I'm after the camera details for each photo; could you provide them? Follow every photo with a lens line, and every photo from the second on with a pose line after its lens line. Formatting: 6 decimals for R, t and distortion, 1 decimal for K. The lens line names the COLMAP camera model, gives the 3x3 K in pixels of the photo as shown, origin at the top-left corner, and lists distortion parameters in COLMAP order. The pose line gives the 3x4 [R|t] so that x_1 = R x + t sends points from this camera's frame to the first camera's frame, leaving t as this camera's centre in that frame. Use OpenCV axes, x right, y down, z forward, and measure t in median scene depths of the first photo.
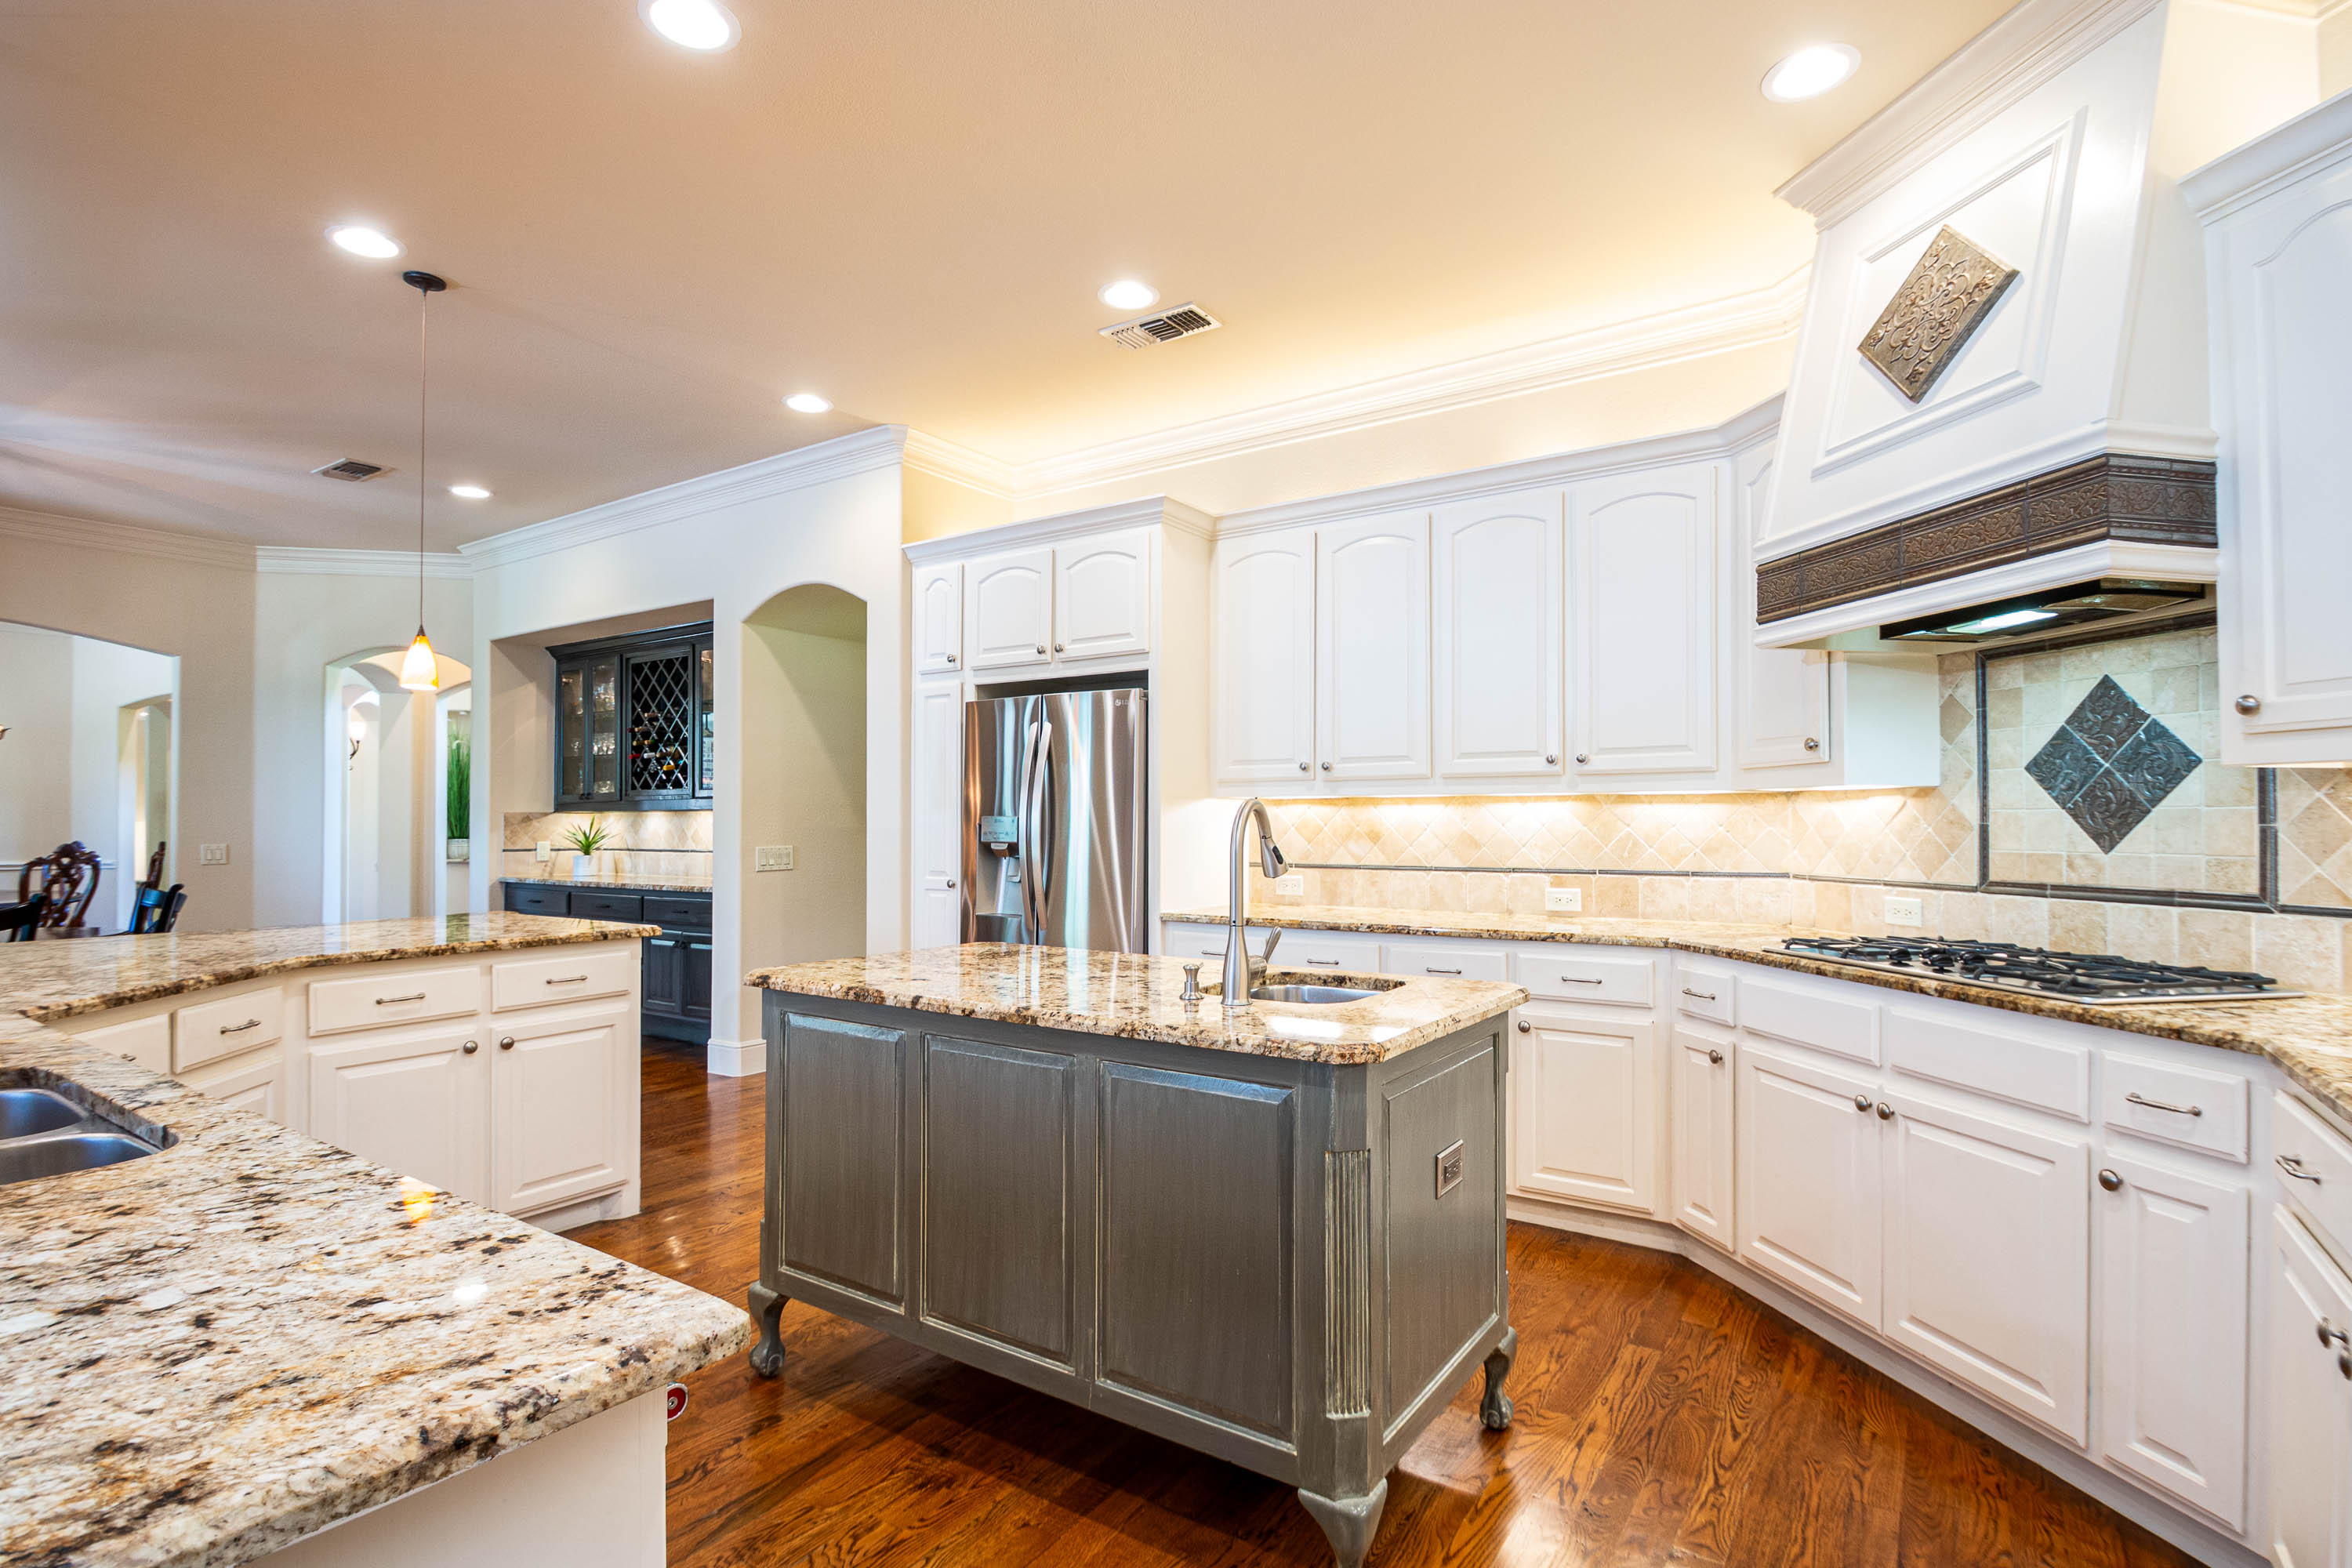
lens RADIAL K [[1085.9, 0, 1180.7], [0, 1085.9, 798.7], [0, 0, 1]] dist [0.000075, 0.000055]
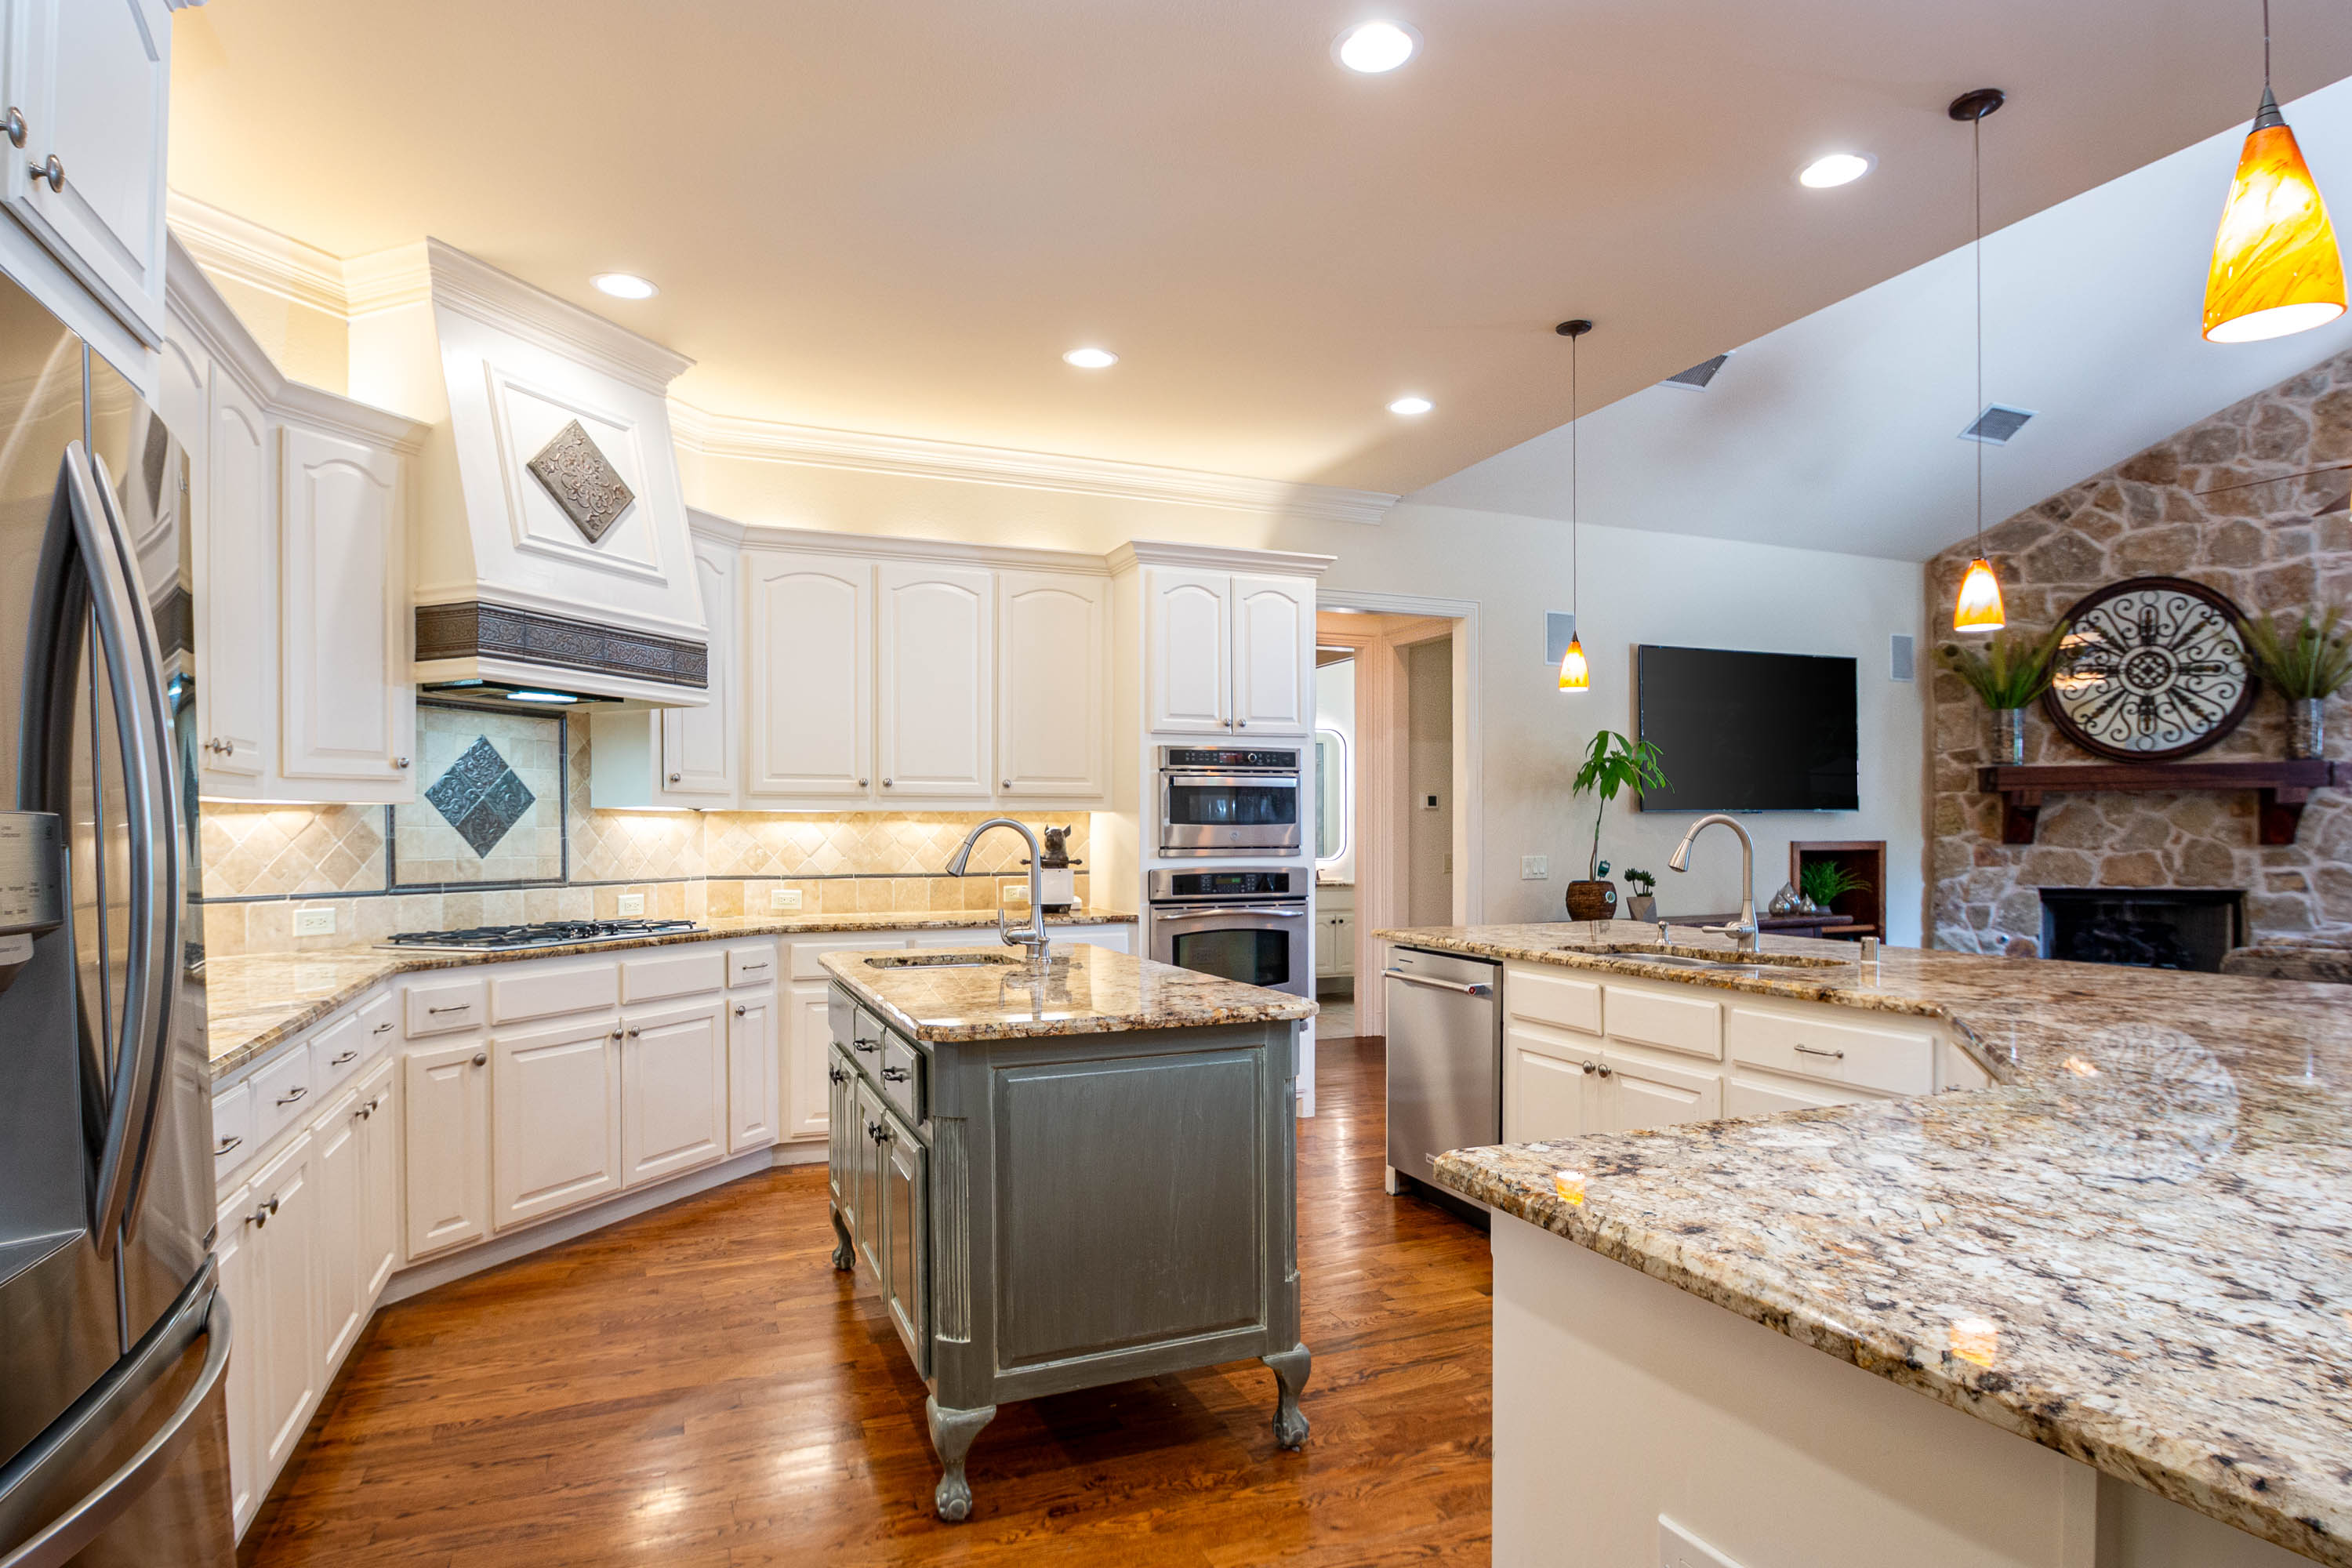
lens RADIAL K [[1237.0, 0, 1188.6], [0, 1237.0, 848.2], [0, 0, 1]] dist [-0.005054, -0.013549]
pose [[-0.831882, -0.004848, 0.554931, -0.833946], [-0.010378, 0.999923, -0.006822, 0.037973], [-0.554855, -0.011434, -0.831868, 1.815803]]
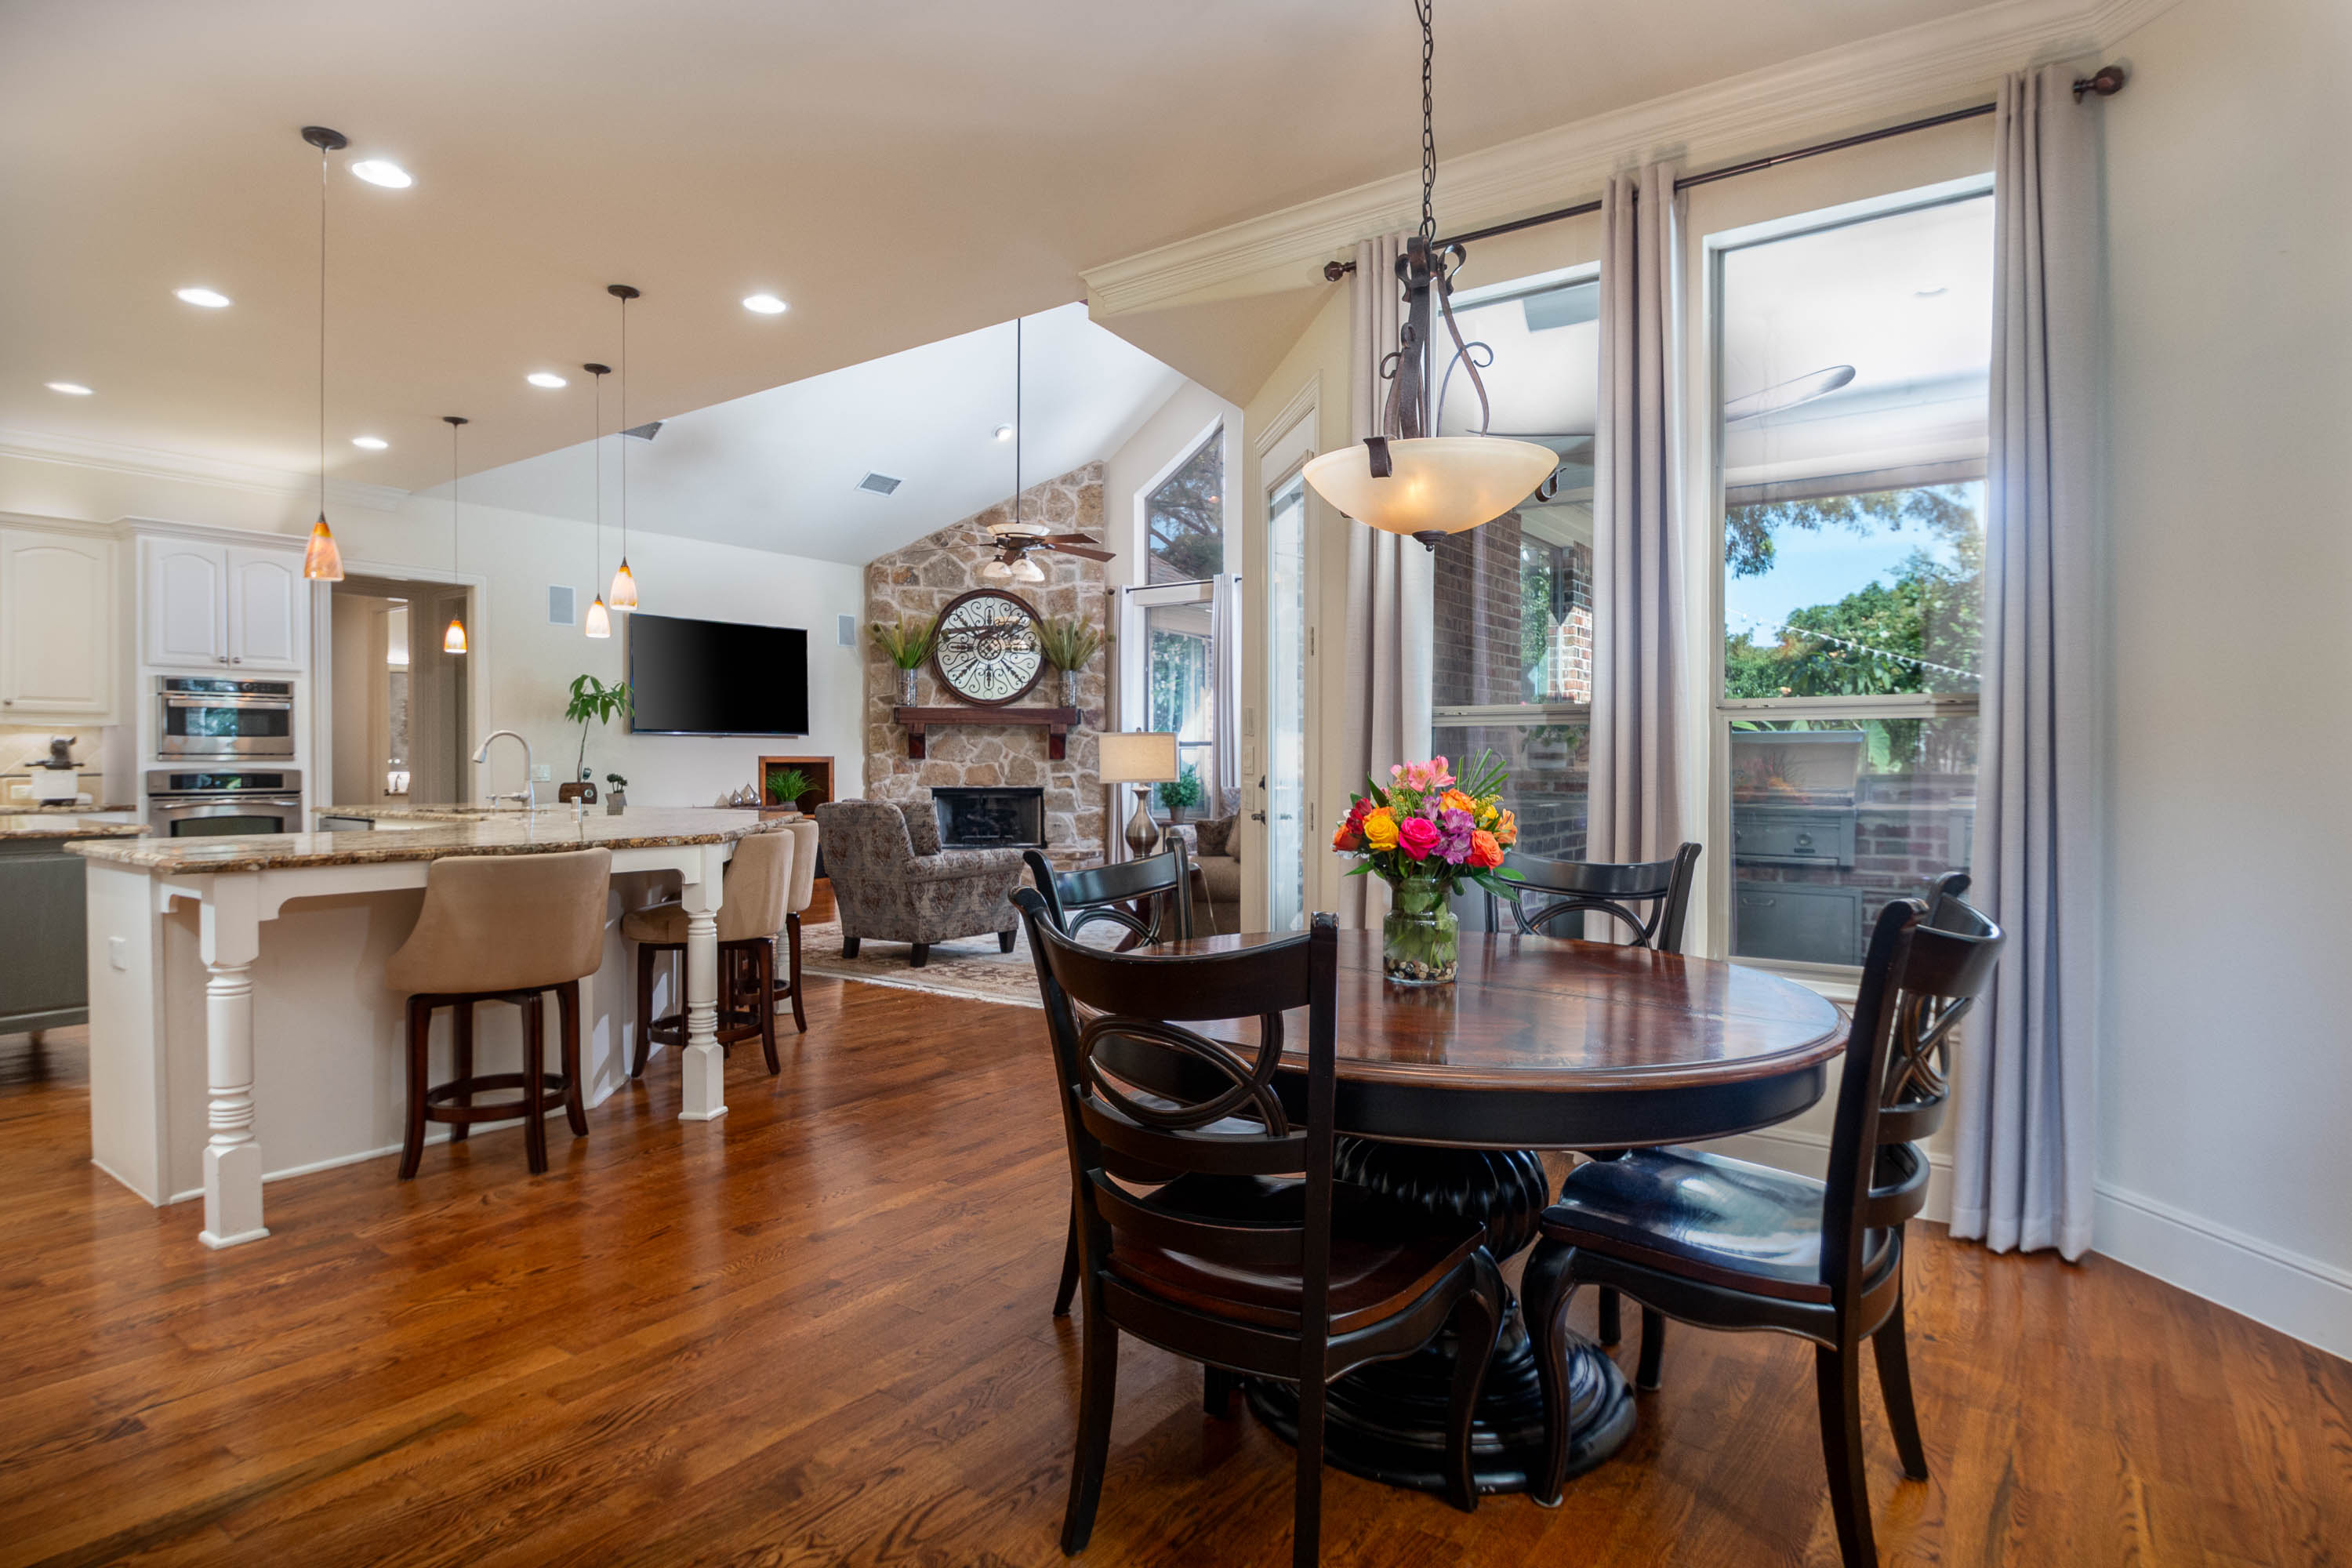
lens RADIAL K [[1237.0, 0, 1177.6], [0, 1237.0, 771.6], [0, 0, 1]] dist [-0.005054, -0.013549]
pose [[-0.998687, -0.002779, 0.051158, -2.163631], [-0.003513, 0.999892, -0.014266, 0.101148], [-0.051112, -0.014427, -0.998589, 2.782750]]
